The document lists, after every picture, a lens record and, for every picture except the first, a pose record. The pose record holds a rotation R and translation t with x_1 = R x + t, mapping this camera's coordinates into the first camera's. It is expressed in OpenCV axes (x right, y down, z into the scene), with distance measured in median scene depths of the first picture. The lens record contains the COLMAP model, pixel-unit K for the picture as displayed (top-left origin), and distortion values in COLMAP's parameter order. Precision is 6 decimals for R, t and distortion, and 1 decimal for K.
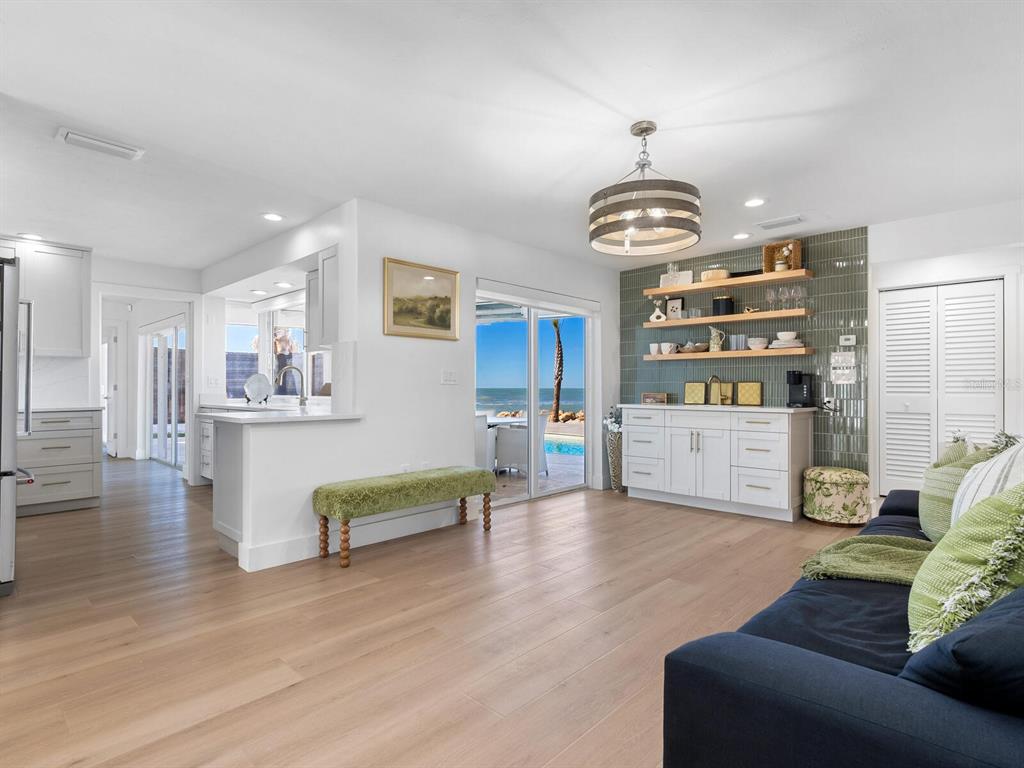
lens RADIAL K [[535.6, 0, 518.7], [0, 535.6, 384.3], [0, 0, 1]] dist [-0.002031, 0.001168]
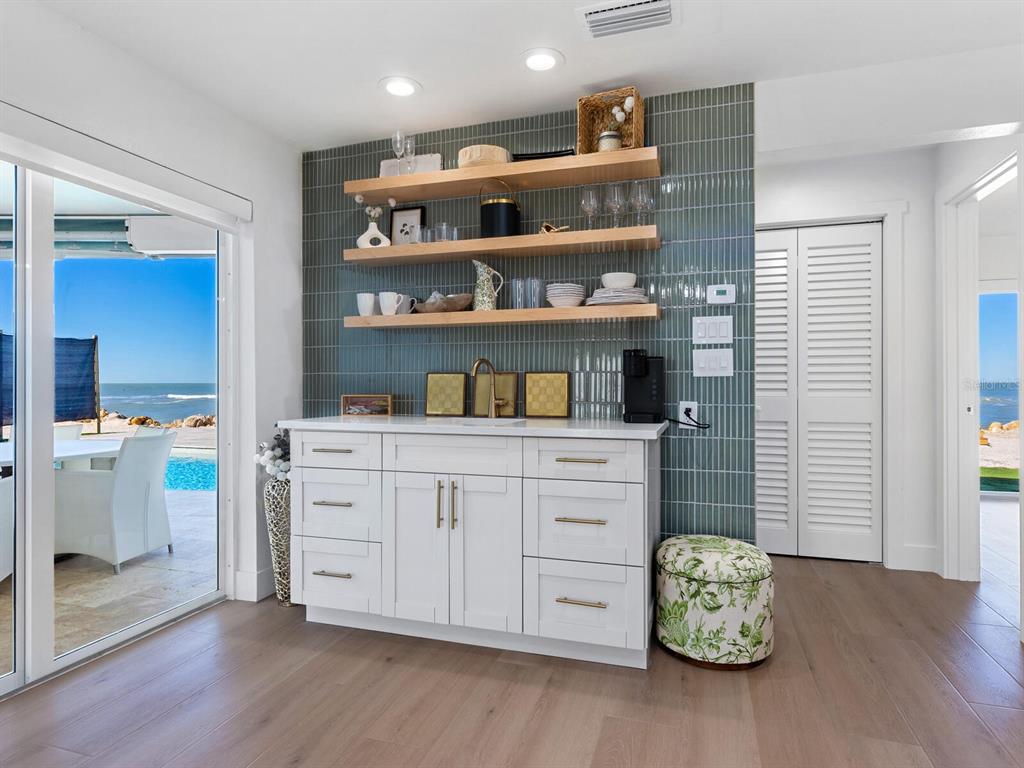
lens RADIAL K [[574.0, 0, 512.0], [0, 574.0, 384.0], [0, 0, 1]] dist [-0.003471, 0.000418]
pose [[0.904623, -0.001331, 0.426211, 0.162222], [-0.001661, 0.999977, 0.006648, 0.003525], [-0.426210, -0.006722, 0.904599, 0.506556]]
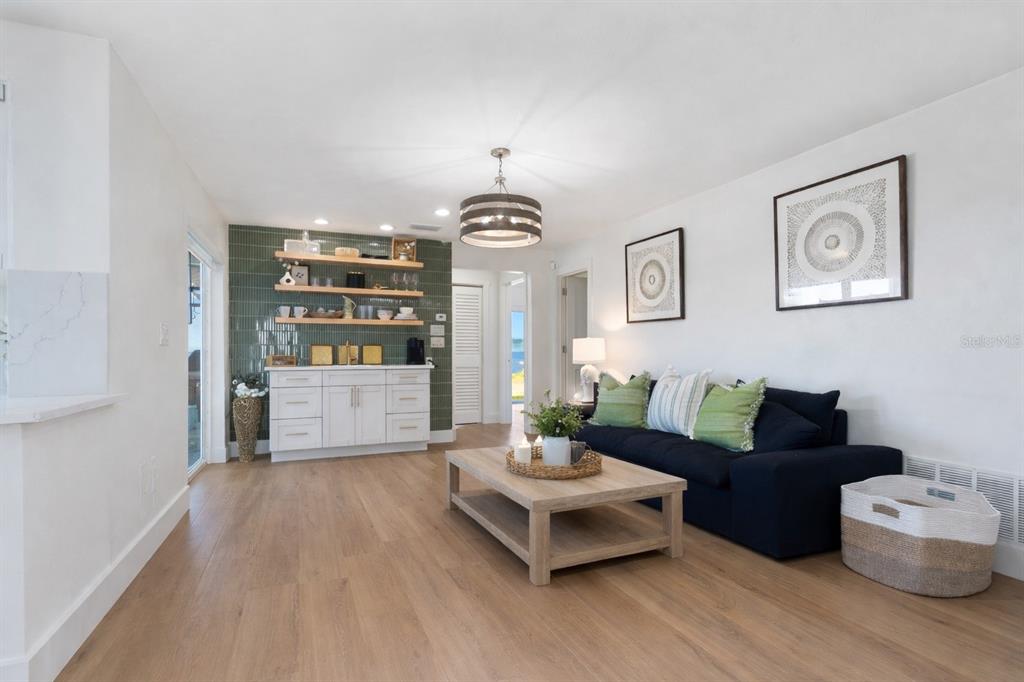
lens RADIAL K [[441.9, 0, 506.6], [0, 441.9, 348.6], [0, 0, 1]] dist [-0.000860, -0.000021]
pose [[0.429715, 0.003332, 0.902958, -0.347904], [-0.006350, 0.999980, -0.000668, 0.002025], [-0.902942, -0.005447, 0.429728, 0.285131]]
